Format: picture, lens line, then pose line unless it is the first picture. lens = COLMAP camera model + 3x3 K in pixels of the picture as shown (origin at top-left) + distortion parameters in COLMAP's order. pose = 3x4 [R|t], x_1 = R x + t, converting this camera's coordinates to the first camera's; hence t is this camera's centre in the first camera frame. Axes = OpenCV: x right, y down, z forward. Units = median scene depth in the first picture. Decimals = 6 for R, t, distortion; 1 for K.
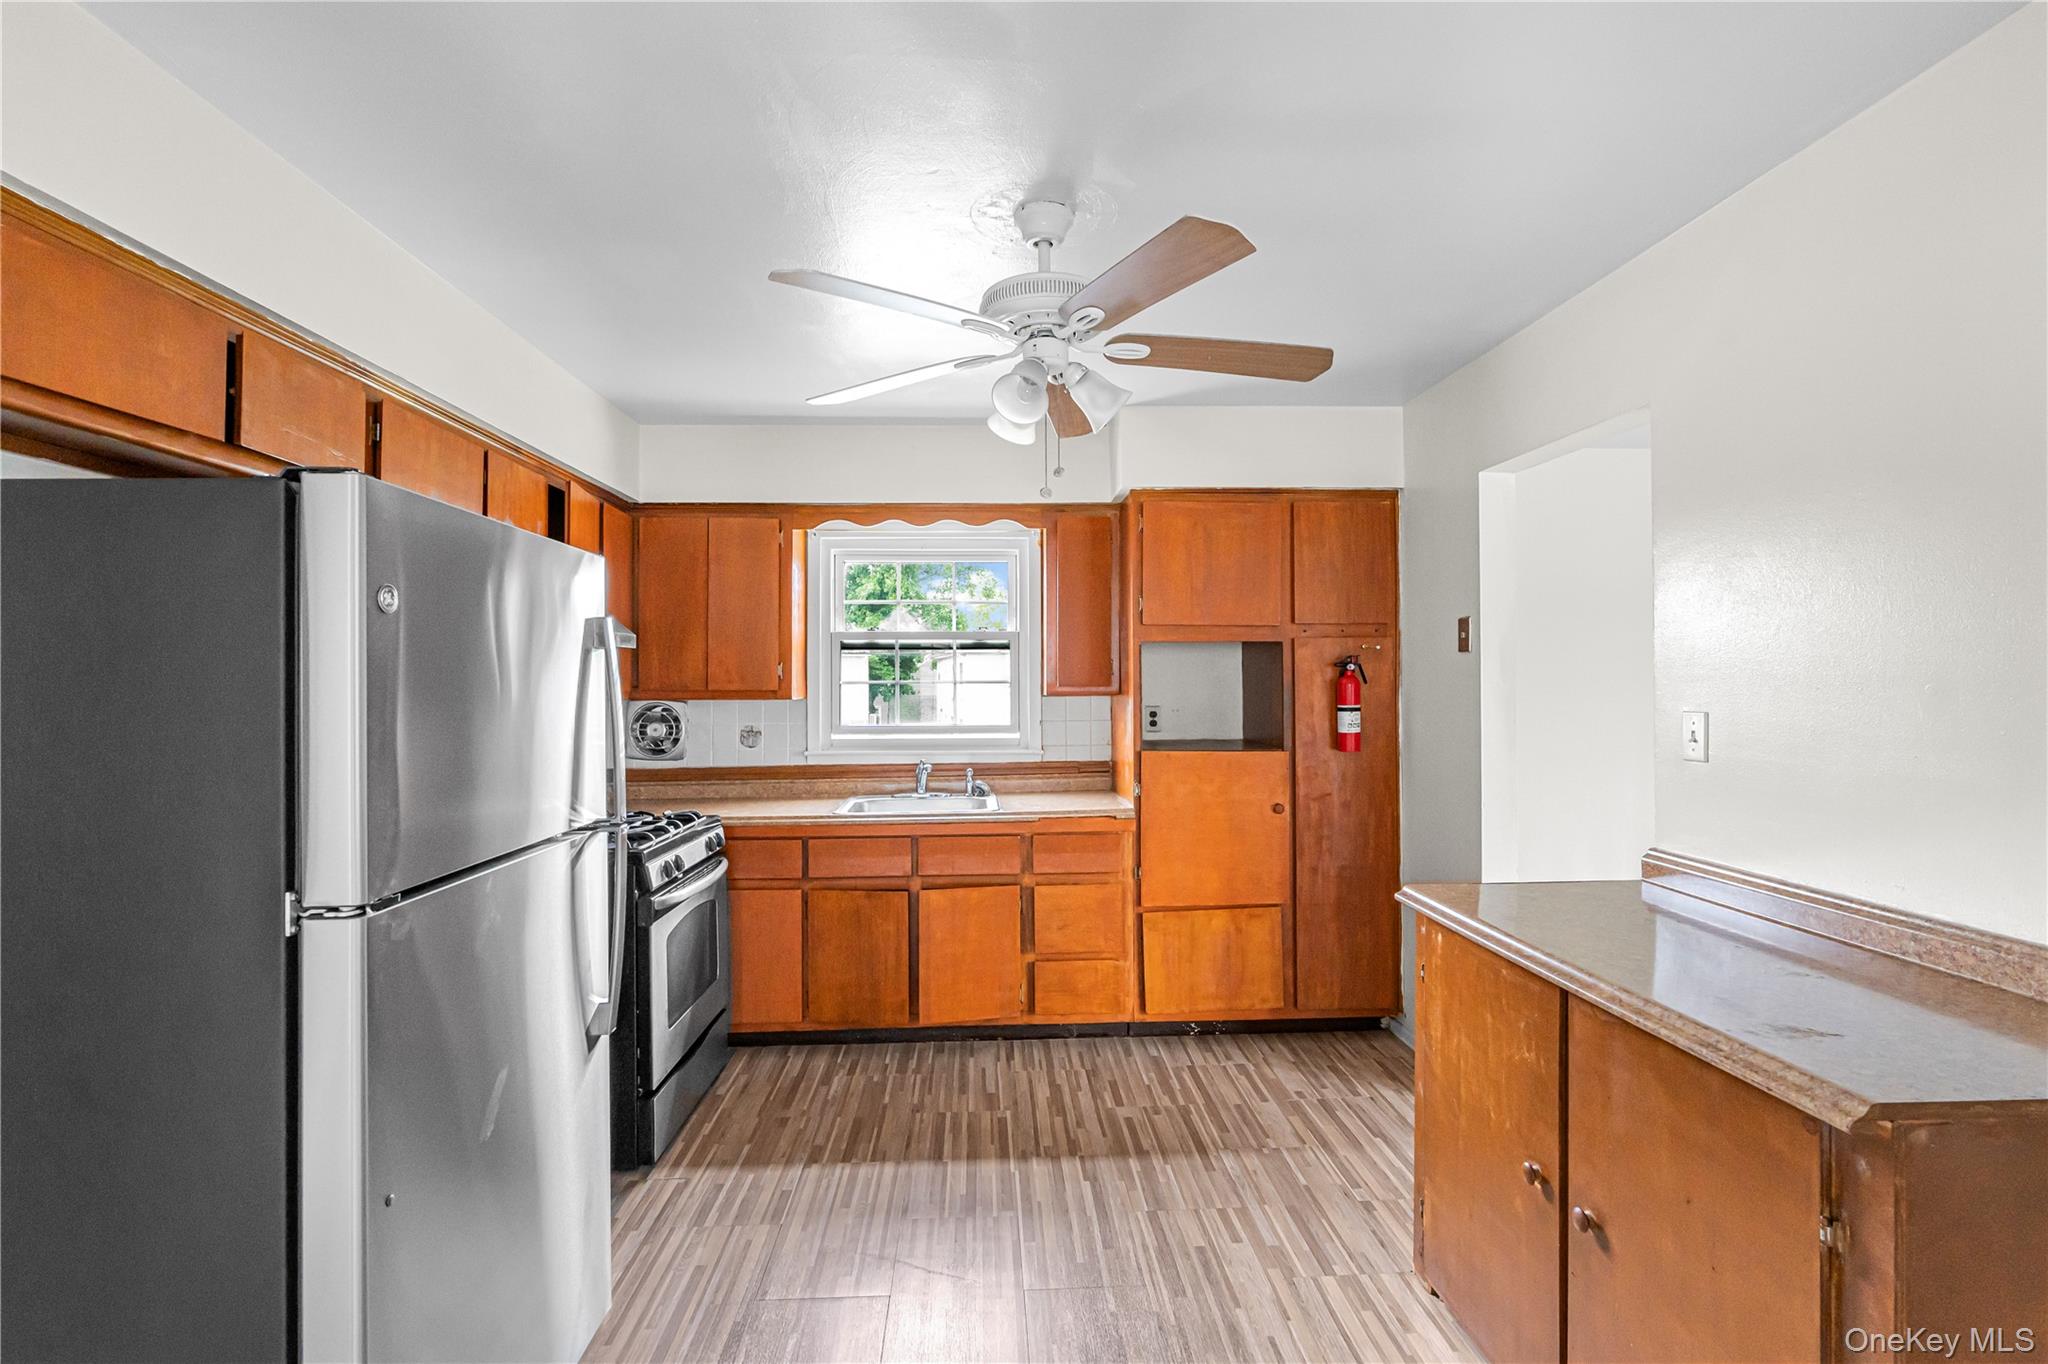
lens RADIAL K [[956.0, 0, 1026.2], [0, 956.0, 672.5], [0, 0, 1]] dist [-0.000444, 0.000094]
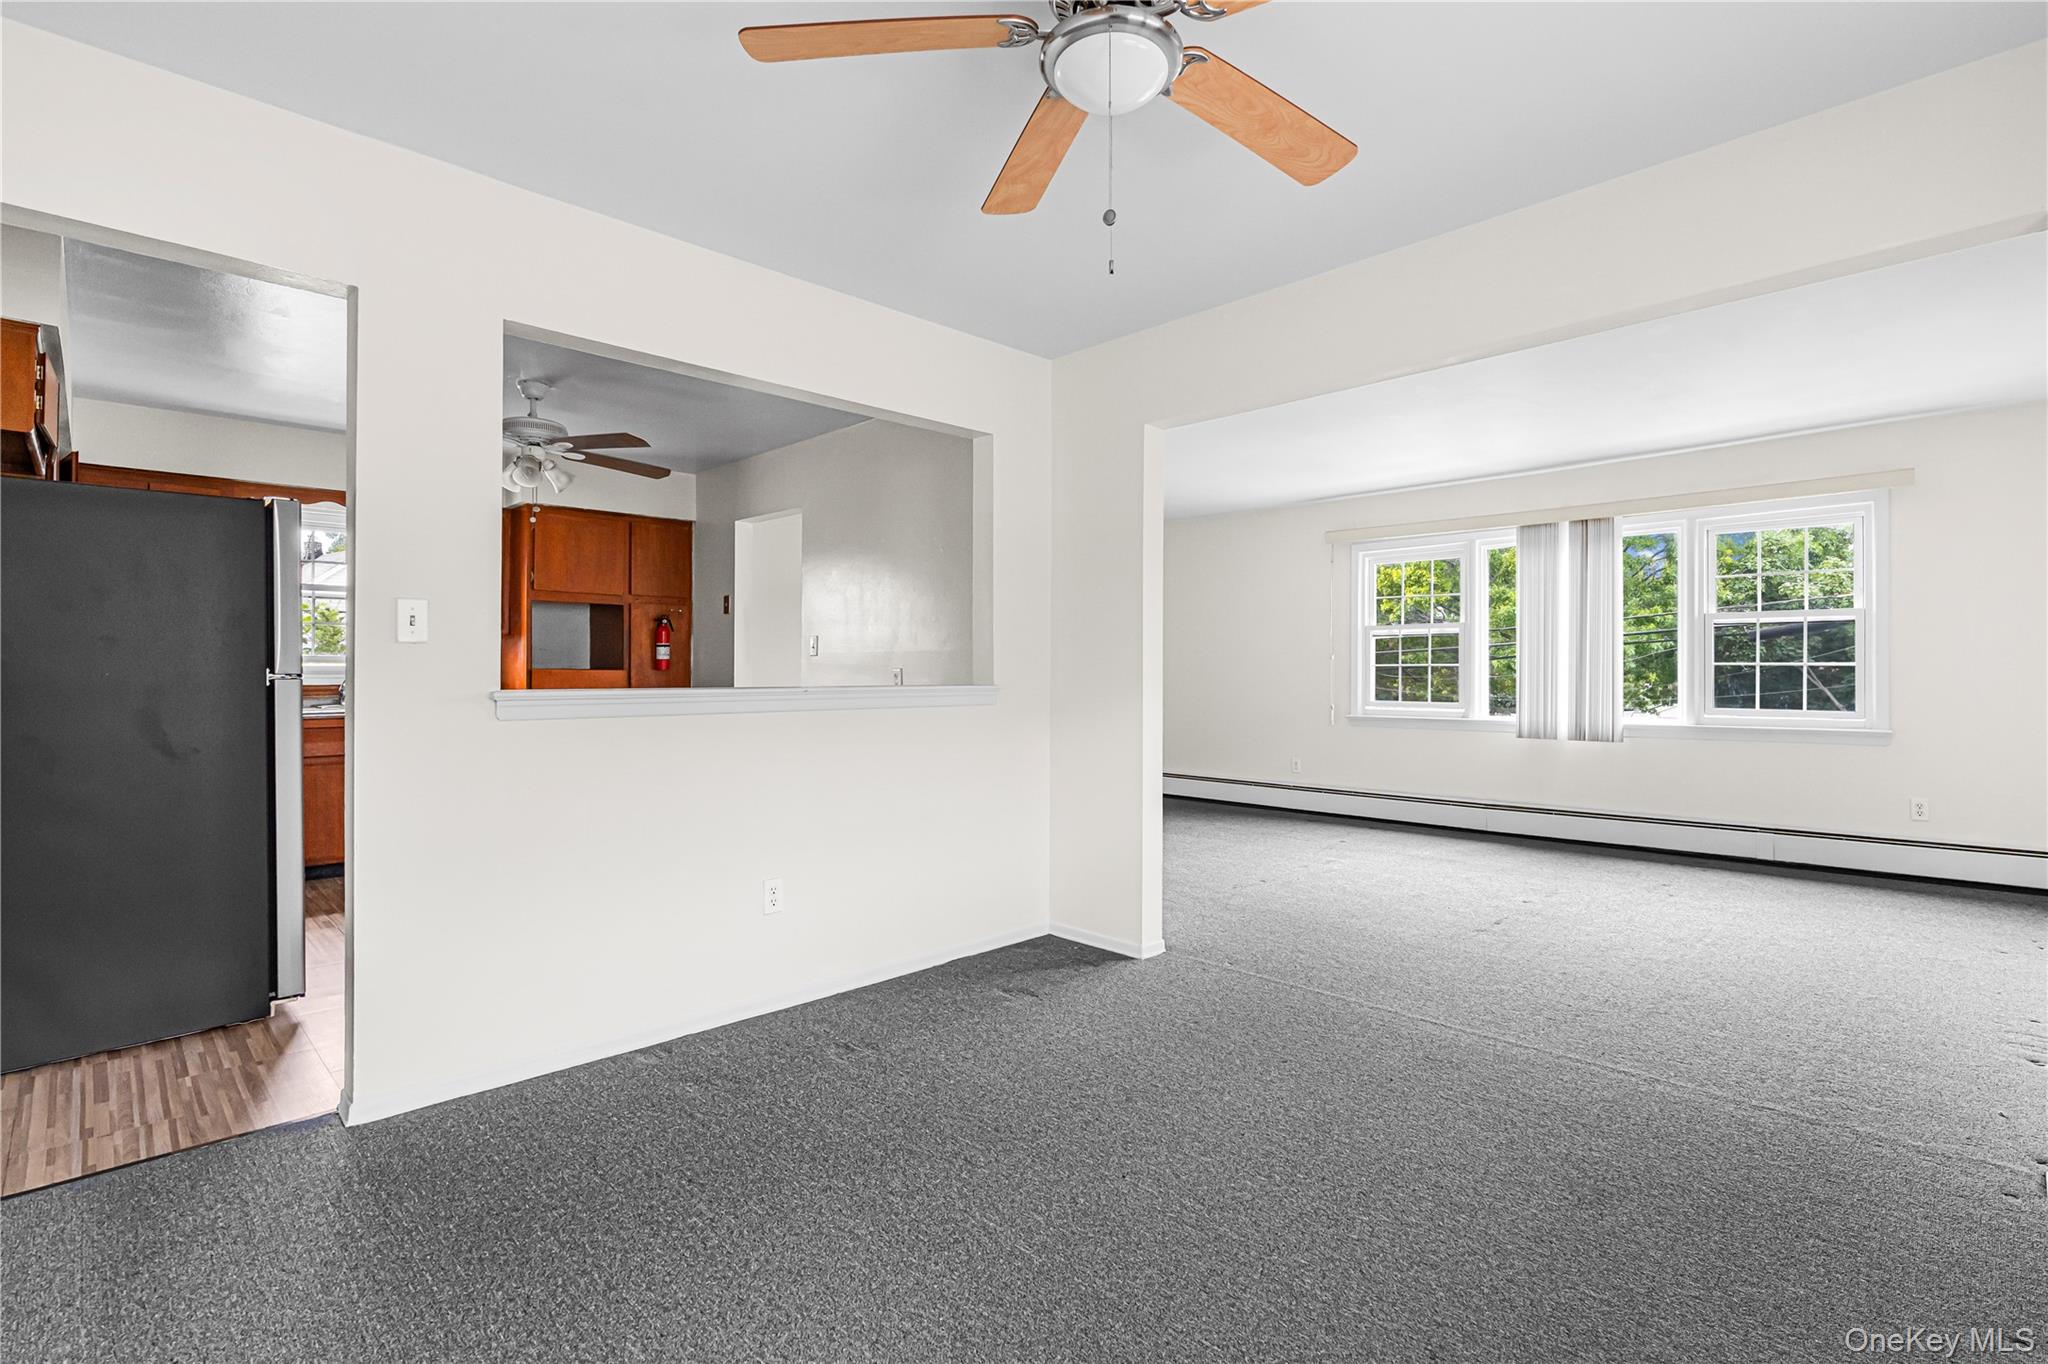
lens RADIAL K [[956.0, 0, 1026.2], [0, 956.0, 672.5], [0, 0, 1]] dist [-0.000444, 0.000094]
pose [[0.745713, 0.005658, 0.666243, -0.323678], [-0.014153, 0.999873, 0.007351, 0.064726], [-0.666117, -0.014911, 0.745699, -0.726452]]
